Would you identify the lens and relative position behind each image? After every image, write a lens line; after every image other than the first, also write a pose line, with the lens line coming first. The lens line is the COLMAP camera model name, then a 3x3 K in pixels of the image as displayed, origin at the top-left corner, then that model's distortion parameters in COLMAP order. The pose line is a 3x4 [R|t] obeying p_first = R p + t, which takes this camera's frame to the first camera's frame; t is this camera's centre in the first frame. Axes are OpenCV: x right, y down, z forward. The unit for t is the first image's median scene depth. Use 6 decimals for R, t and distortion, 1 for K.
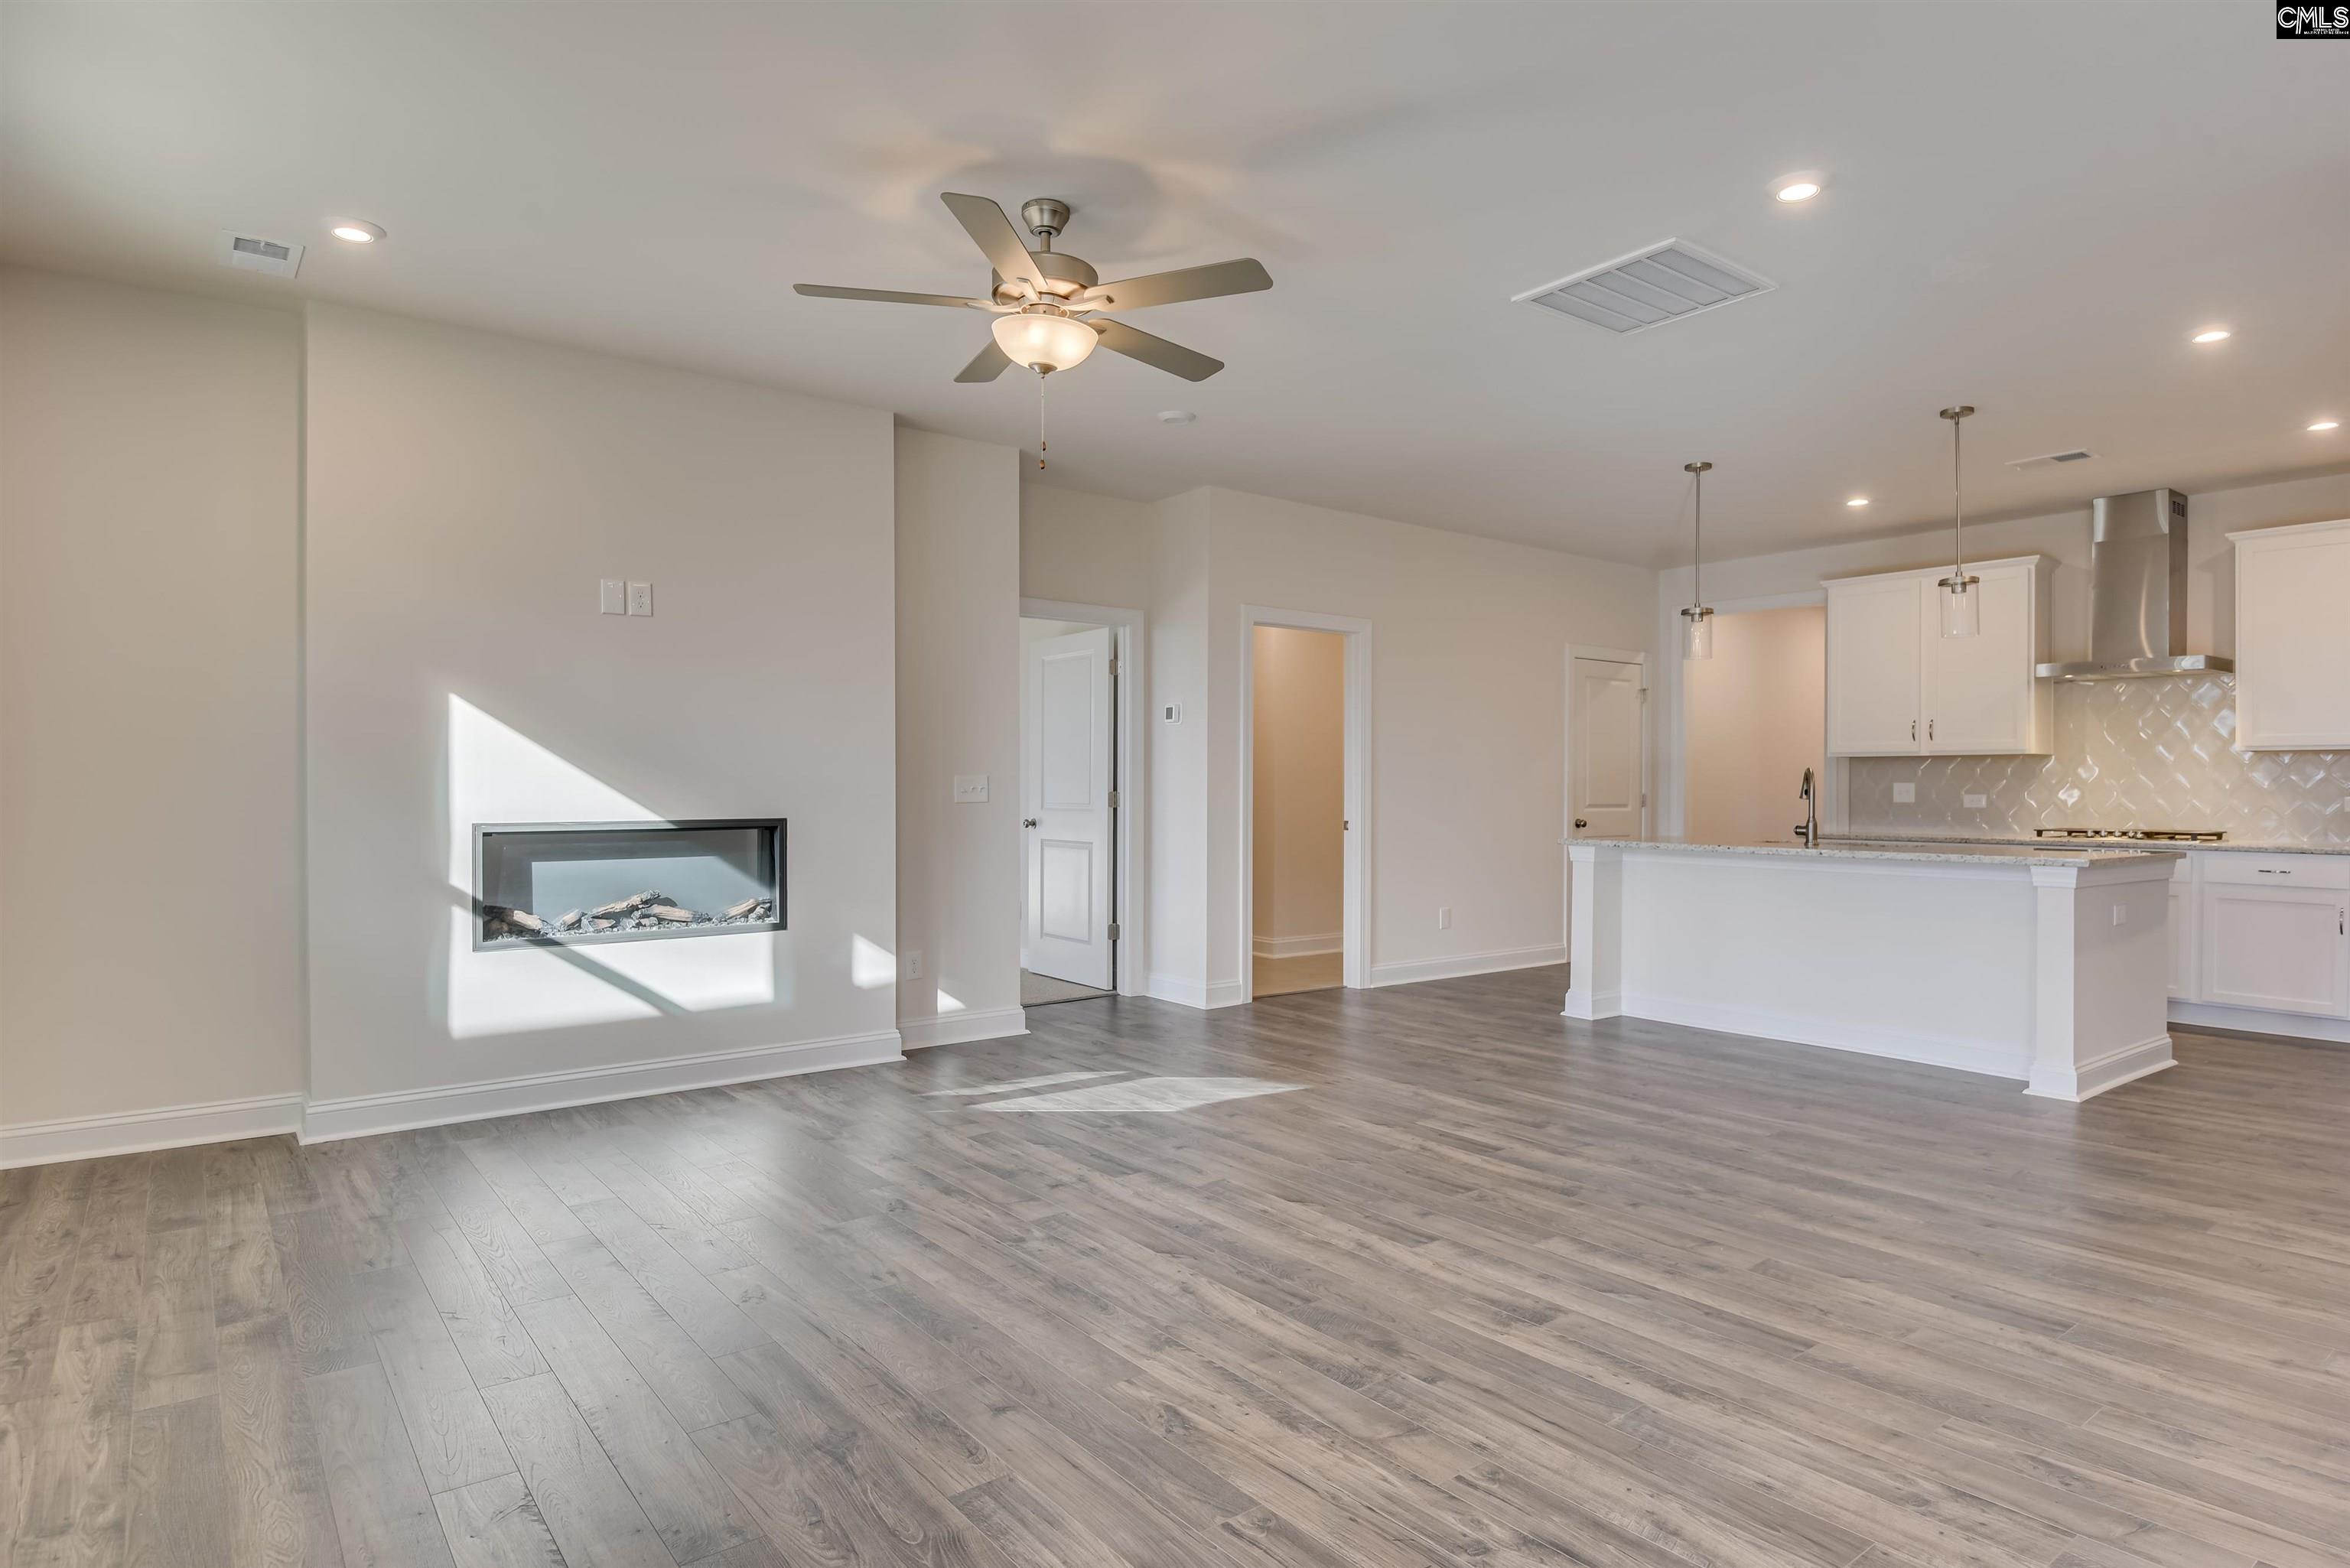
lens RADIAL K [[1317.1, 0, 1173.7], [0, 1317.1, 786.9], [0, 0, 1]] dist [-0.003905, -0.013077]
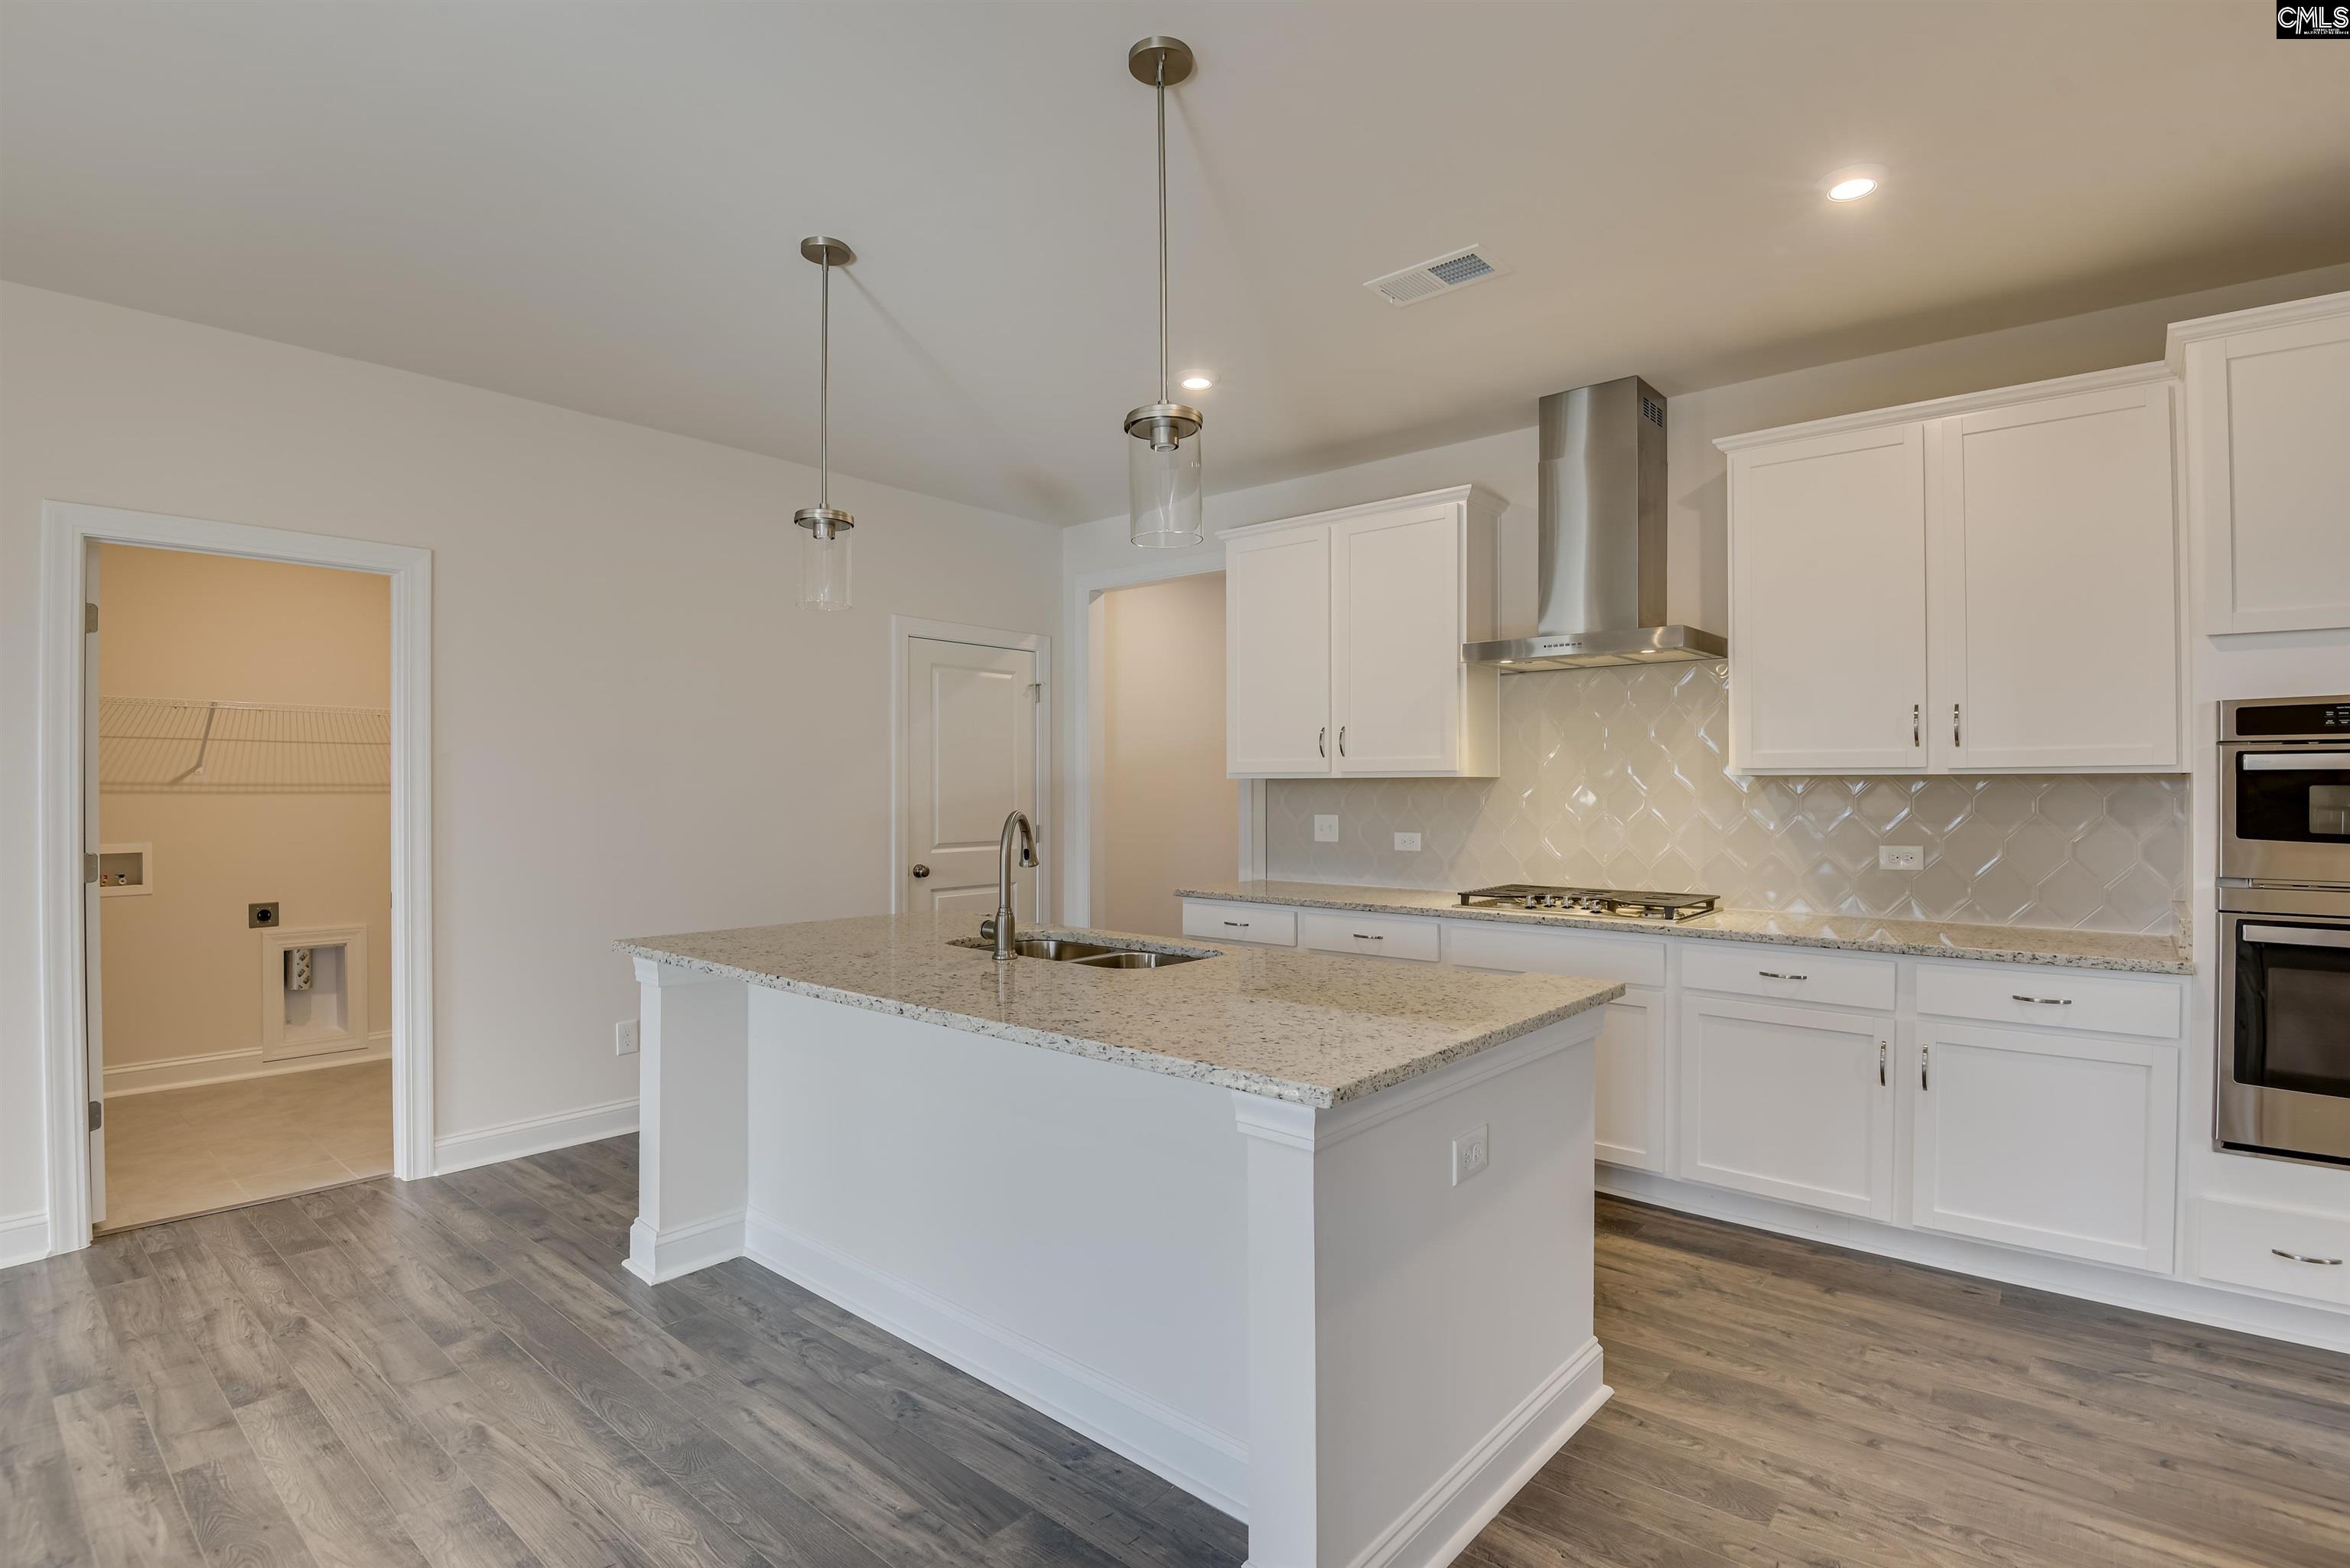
lens RADIAL K [[1147.3, 0, 1154.3], [0, 1147.3, 786.0], [0, 0, 1]] dist [-0.024747, -0.002940]
pose [[0.980372, -0.004432, 0.197109, 0.400115], [0.004529, 0.999990, -0.000043, -0.022380], [-0.197107, 0.000935, 0.980382, 0.475930]]
